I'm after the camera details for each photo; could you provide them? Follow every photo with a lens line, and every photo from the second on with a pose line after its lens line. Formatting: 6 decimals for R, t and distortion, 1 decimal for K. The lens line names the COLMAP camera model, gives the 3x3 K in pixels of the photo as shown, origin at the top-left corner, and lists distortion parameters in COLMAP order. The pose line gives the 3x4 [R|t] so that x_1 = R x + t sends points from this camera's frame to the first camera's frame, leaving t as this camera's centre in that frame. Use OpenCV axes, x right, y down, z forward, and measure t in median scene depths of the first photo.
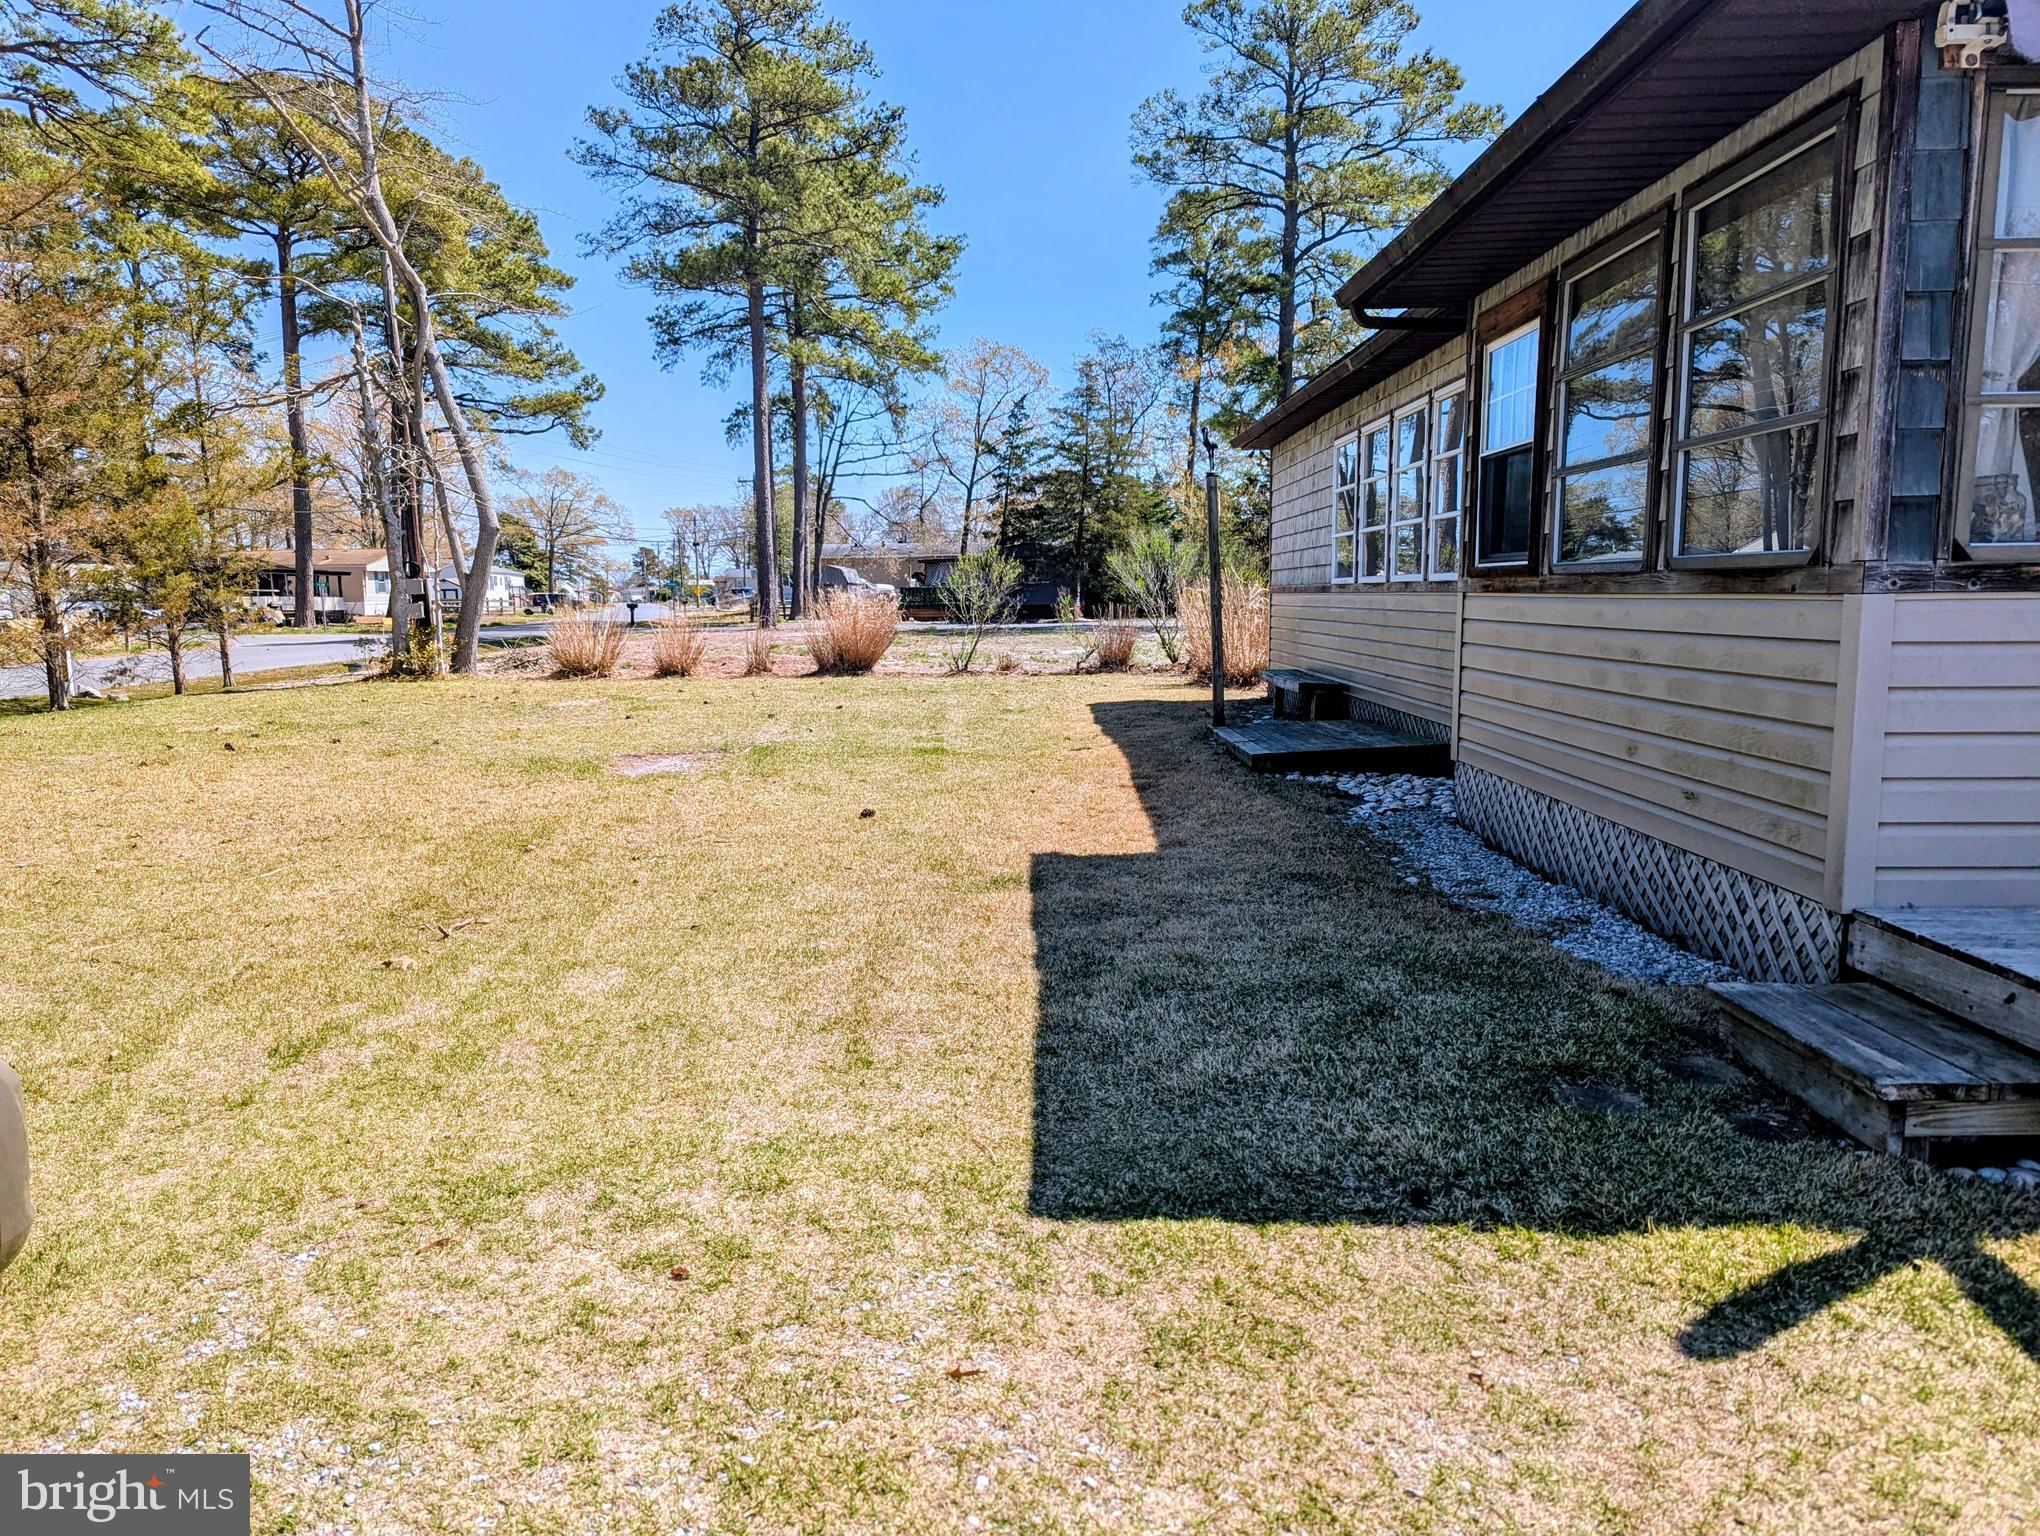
lens RADIAL K [[1425.4, 0, 1026.4], [0, 1425.4, 757.8], [0, 0, 1]] dist [0.052905, -0.036337]
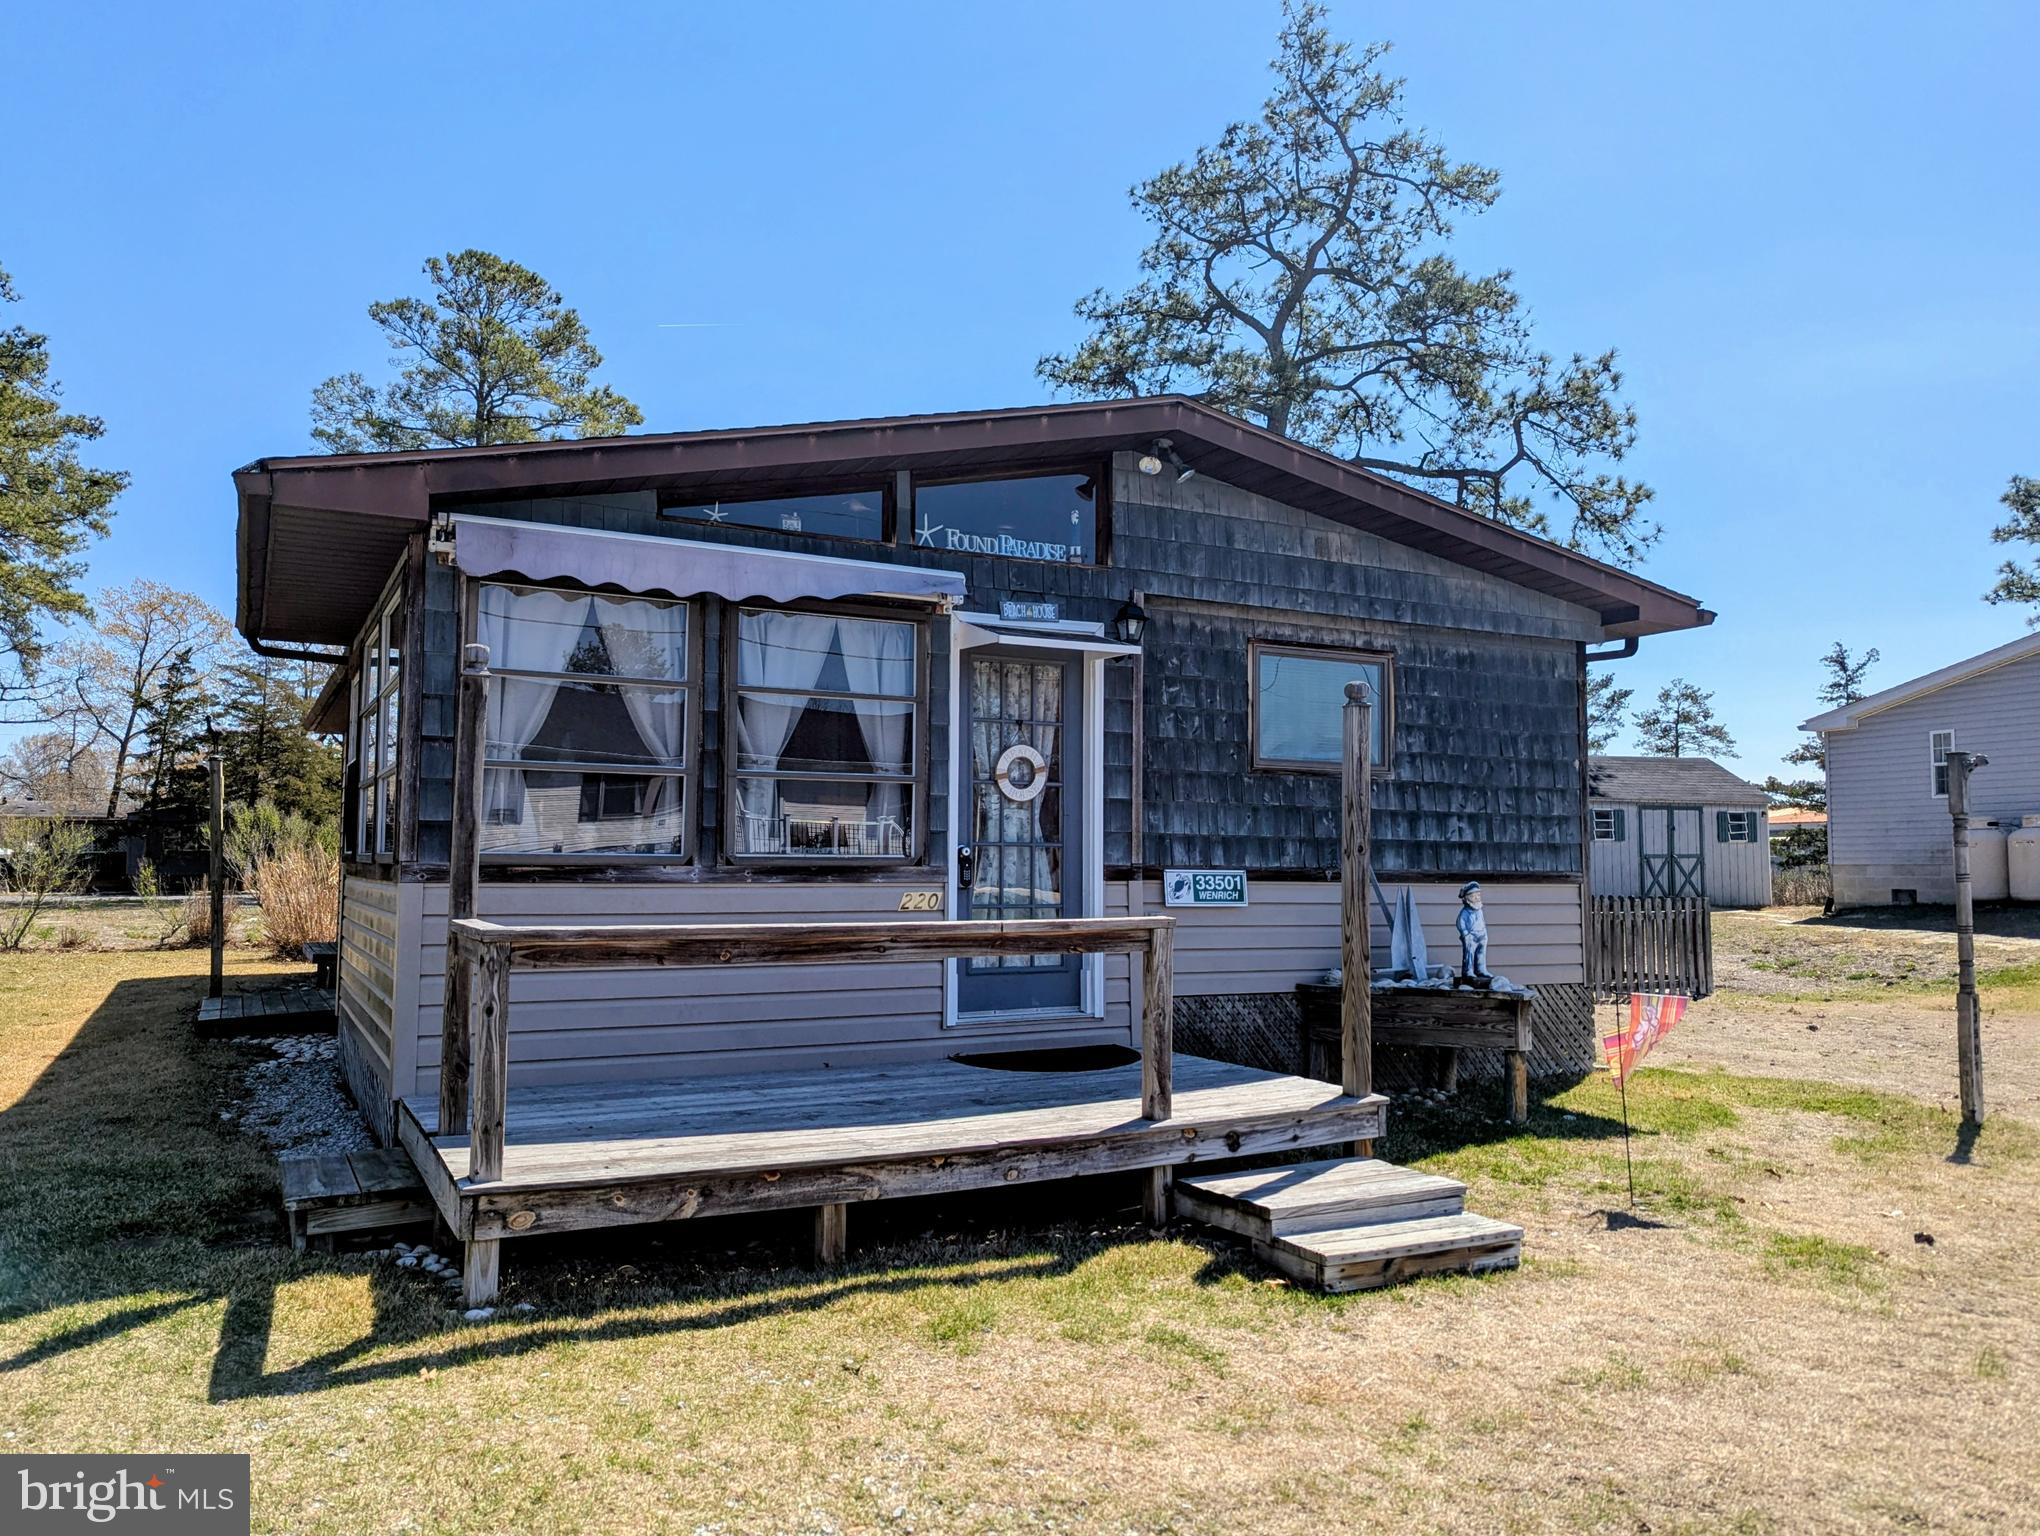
lens RADIAL K [[1425.4, 0, 993.3], [0, 1425.4, 770.5], [0, 0, 1]] dist [0.052905, -0.036337]
pose [[0.881454, 0.049825, 0.469634, 0.027089], [0.036364, 0.984306, -0.172680, 0.003545], [-0.470867, 0.169288, 0.865809, -0.041070]]
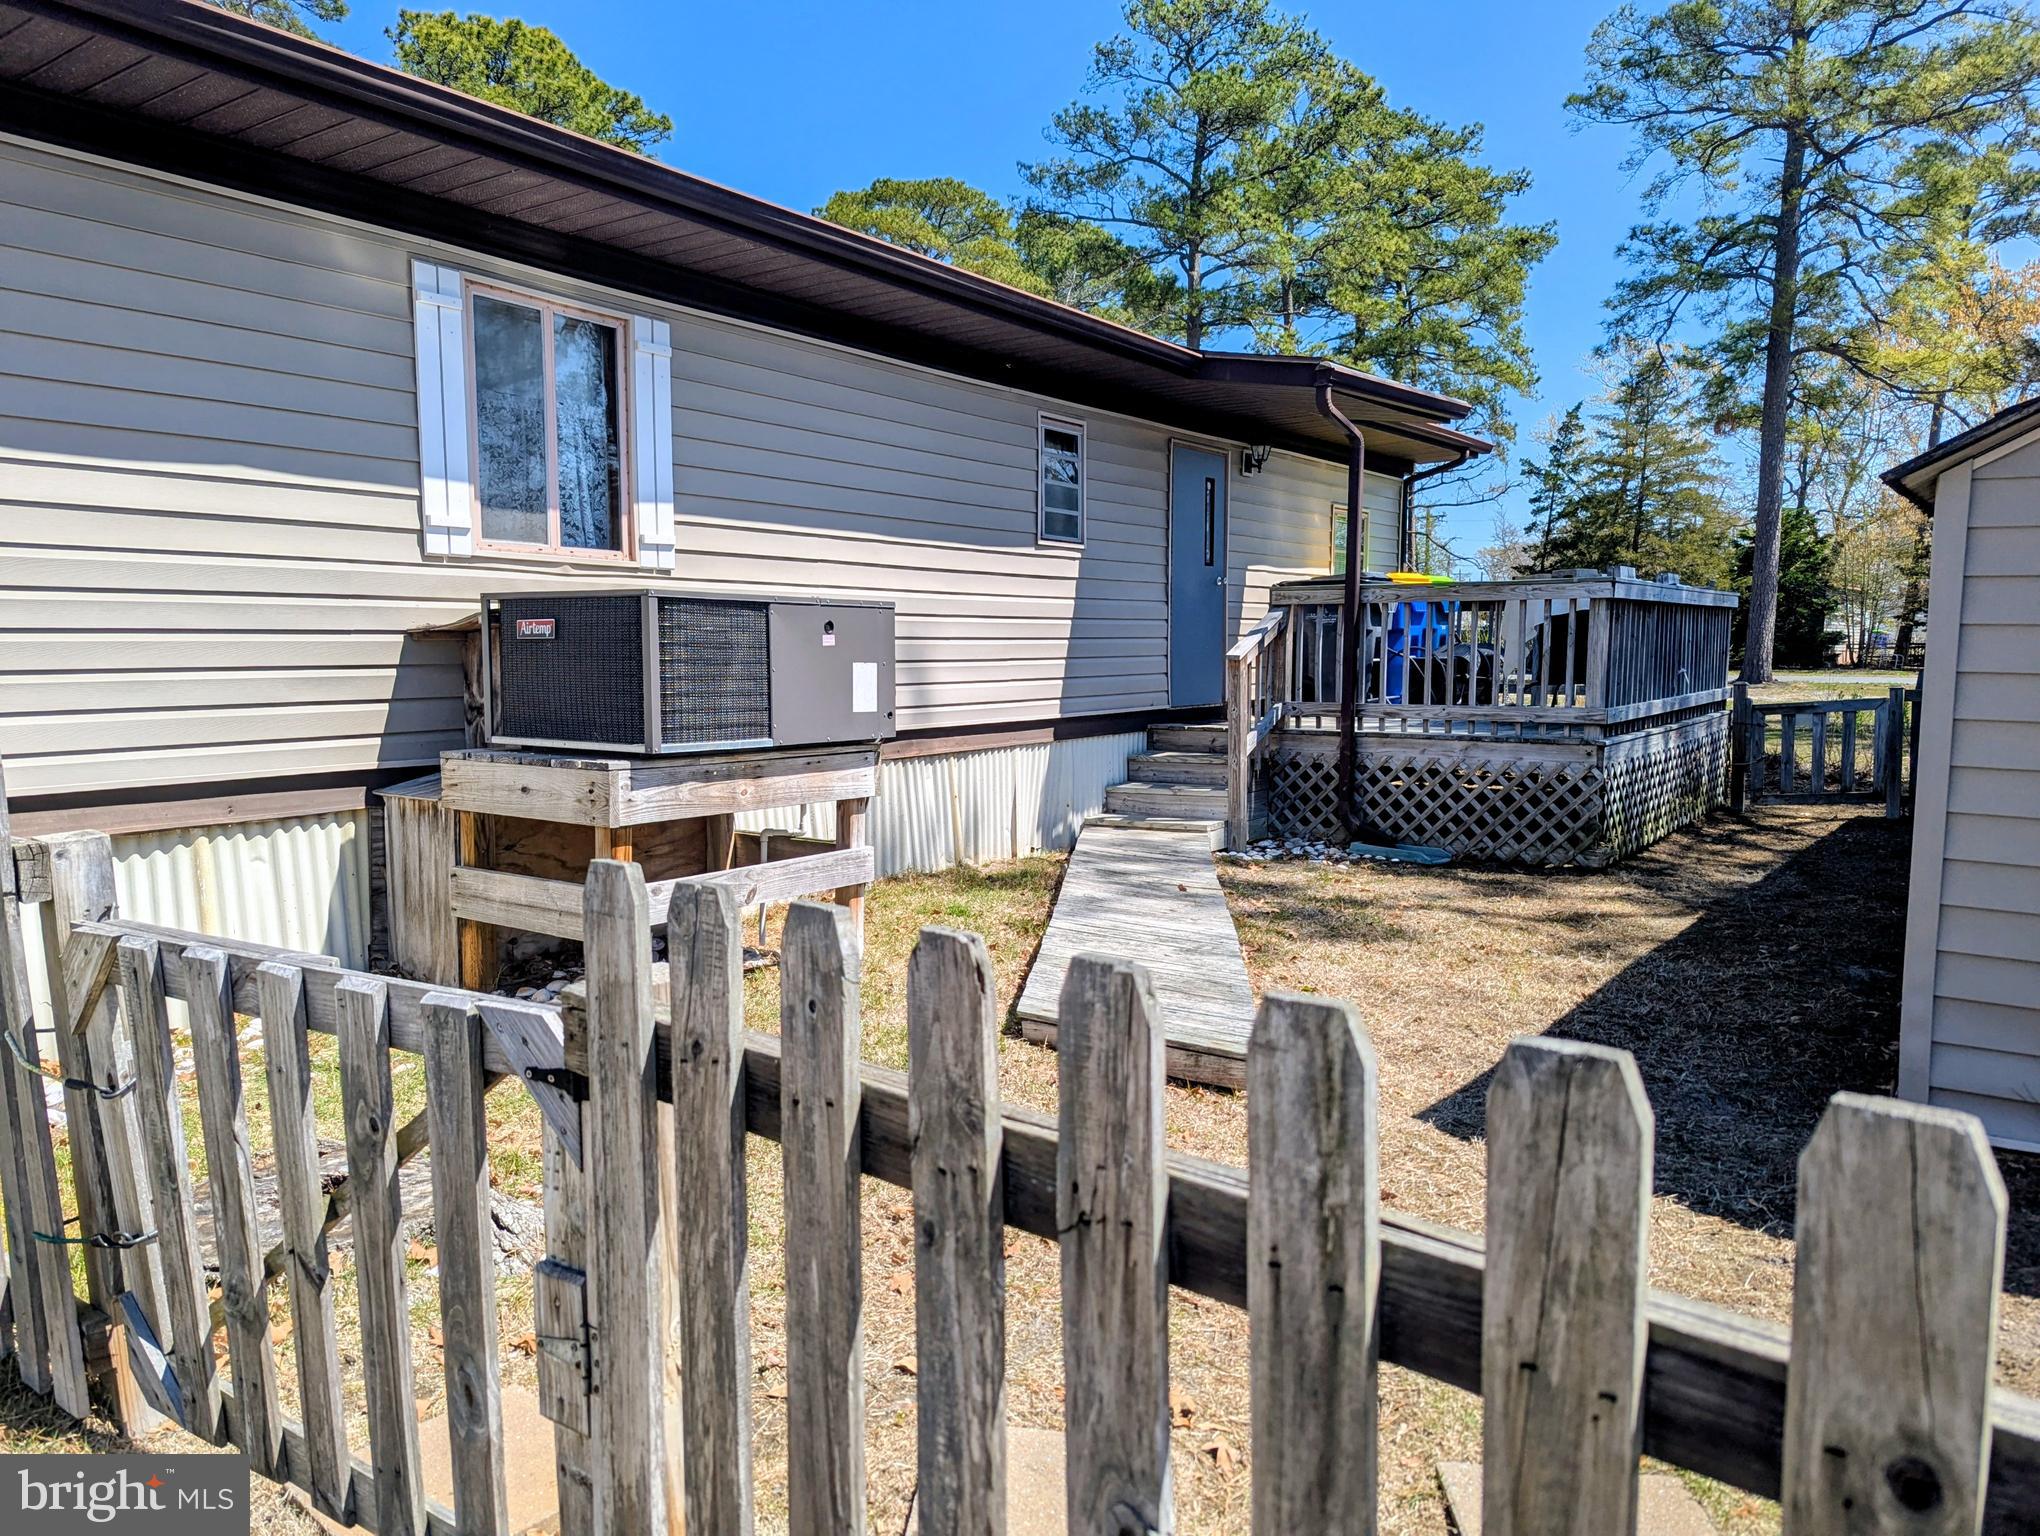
lens RADIAL K [[1425.4, 0, 1003.1], [0, 1425.4, 778.4], [0, 0, 1]] dist [0.052905, -0.036337]
pose [[0.823259, 0.060749, -0.564406, 0.259624], [-0.068947, 0.997597, 0.006807, -0.020557], [0.563464, 0.033310, 0.825469, 0.150159]]
